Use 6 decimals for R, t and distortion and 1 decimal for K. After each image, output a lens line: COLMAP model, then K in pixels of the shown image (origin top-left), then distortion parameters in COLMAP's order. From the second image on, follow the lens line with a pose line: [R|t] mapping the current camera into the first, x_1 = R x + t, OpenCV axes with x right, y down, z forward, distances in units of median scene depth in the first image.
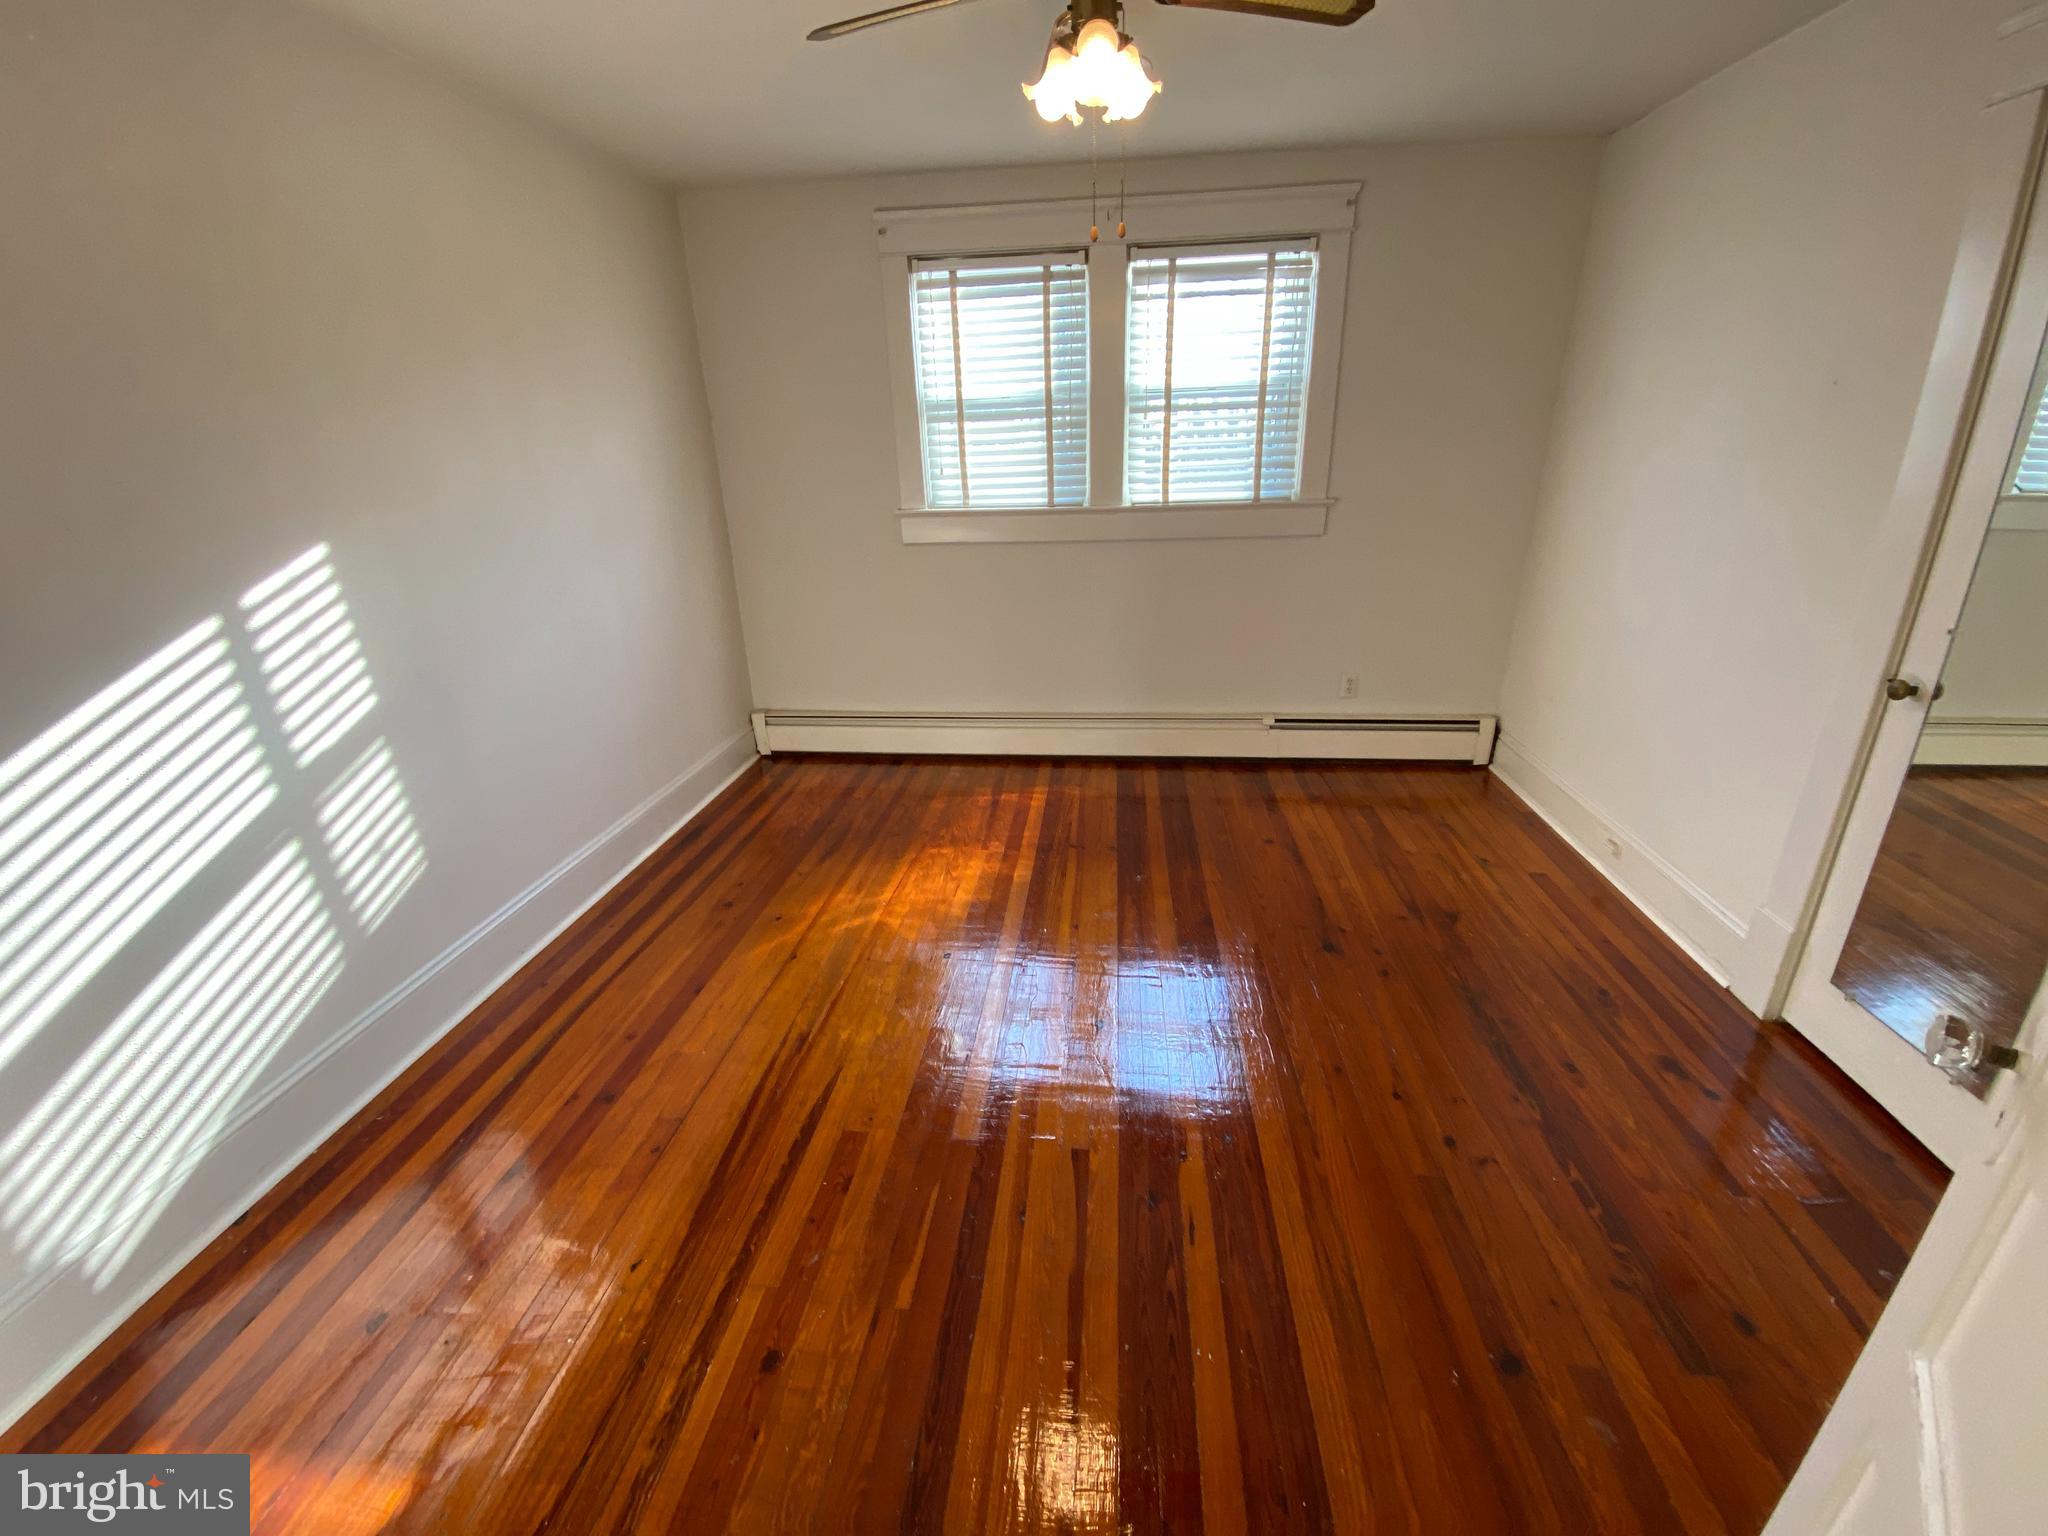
lens RADIAL K [[832.4, 0, 1023.5], [0, 832.4, 771.6], [0, 0, 1]] dist [0.021255, -0.022187]
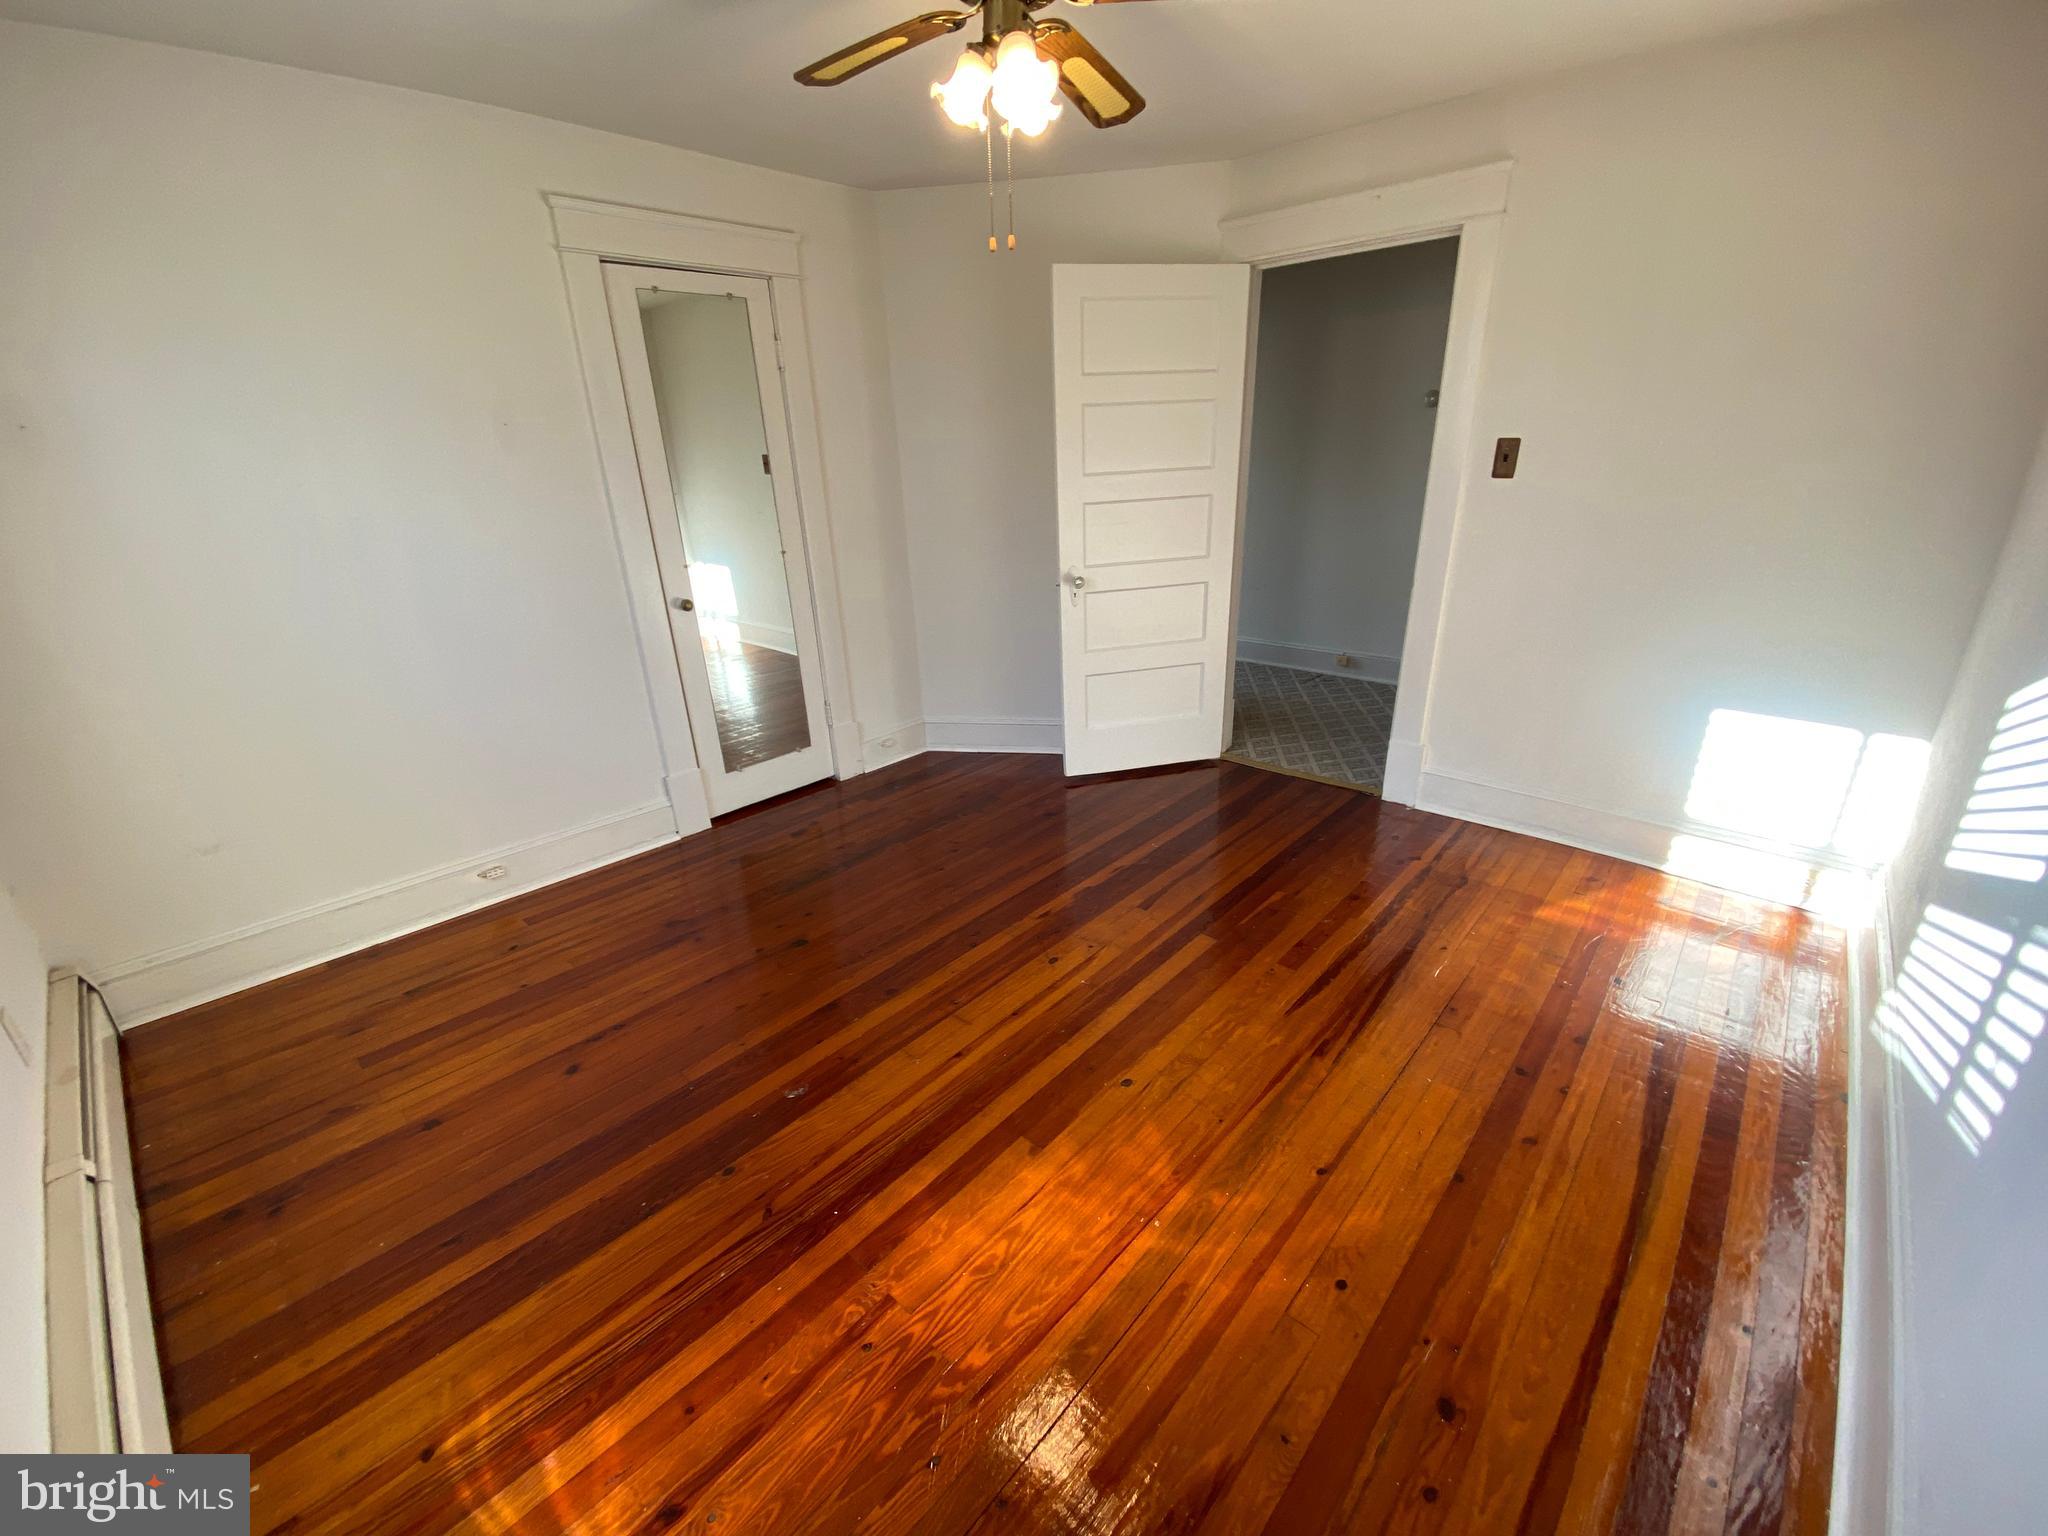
lens RADIAL K [[832.4, 0, 1023.5], [0, 832.4, 771.6], [0, 0, 1]] dist [0.021255, -0.022187]
pose [[-0.812584, -0.165318, 0.558908, -0.367848], [0.253078, 0.763737, 0.593850, -0.451354], [-0.525033, 0.624000, -0.578762, 1.199477]]
